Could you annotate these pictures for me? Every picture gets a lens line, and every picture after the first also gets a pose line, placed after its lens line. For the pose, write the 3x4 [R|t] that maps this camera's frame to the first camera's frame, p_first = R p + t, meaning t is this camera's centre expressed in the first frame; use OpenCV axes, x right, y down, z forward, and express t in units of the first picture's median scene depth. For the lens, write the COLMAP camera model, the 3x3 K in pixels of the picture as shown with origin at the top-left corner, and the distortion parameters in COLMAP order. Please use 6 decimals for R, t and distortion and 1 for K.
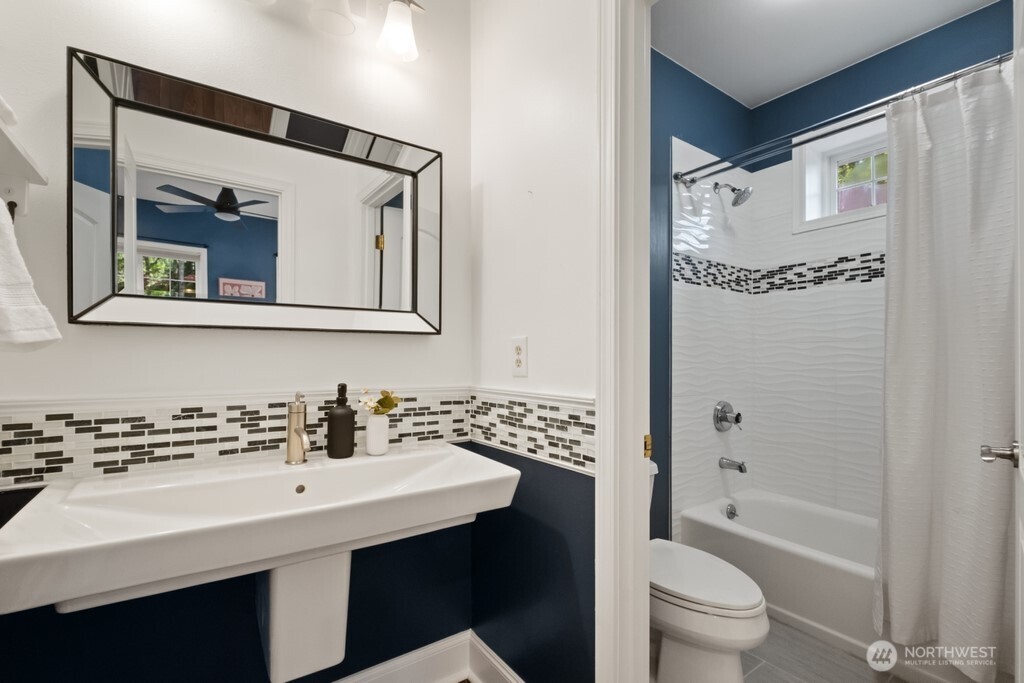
lens RADIAL K [[459.3, 0, 505.2], [0, 459.3, 348.2], [0, 0, 1]] dist [0.001876, 0.000278]
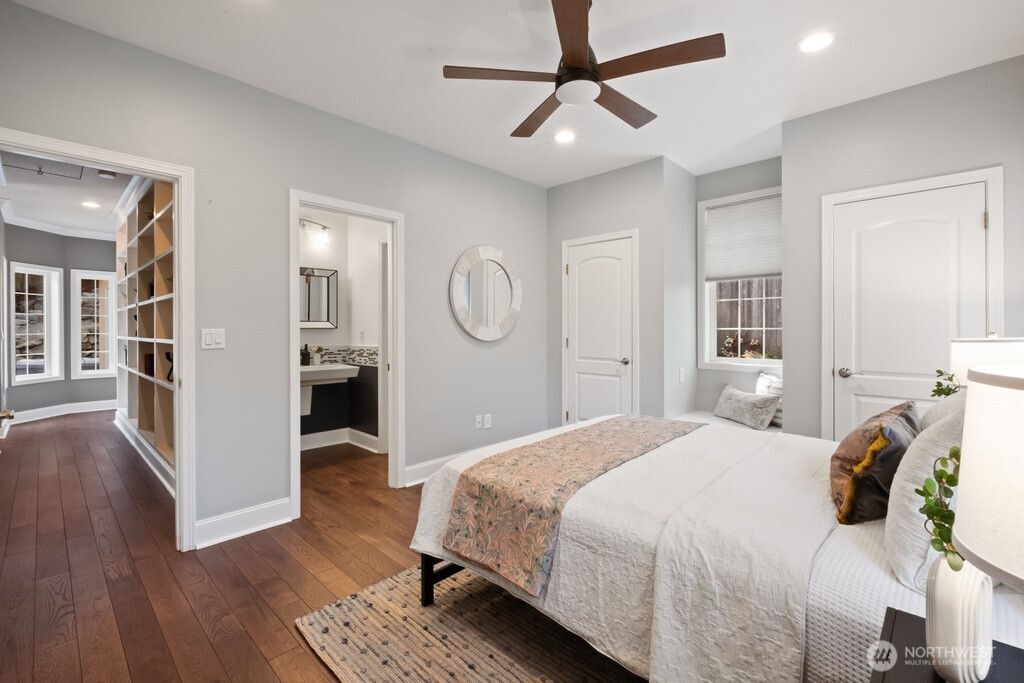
lens RADIAL K [[447.0, 0, 510.2], [0, 447.0, 322.2], [0, 0, 1]] dist [0.000377, 0.000046]
pose [[0.979287, -0.003490, 0.202448, 0.437041], [0.002444, 0.999982, 0.005416, -0.096288], [-0.202463, -0.004809, 0.979278, -2.444396]]
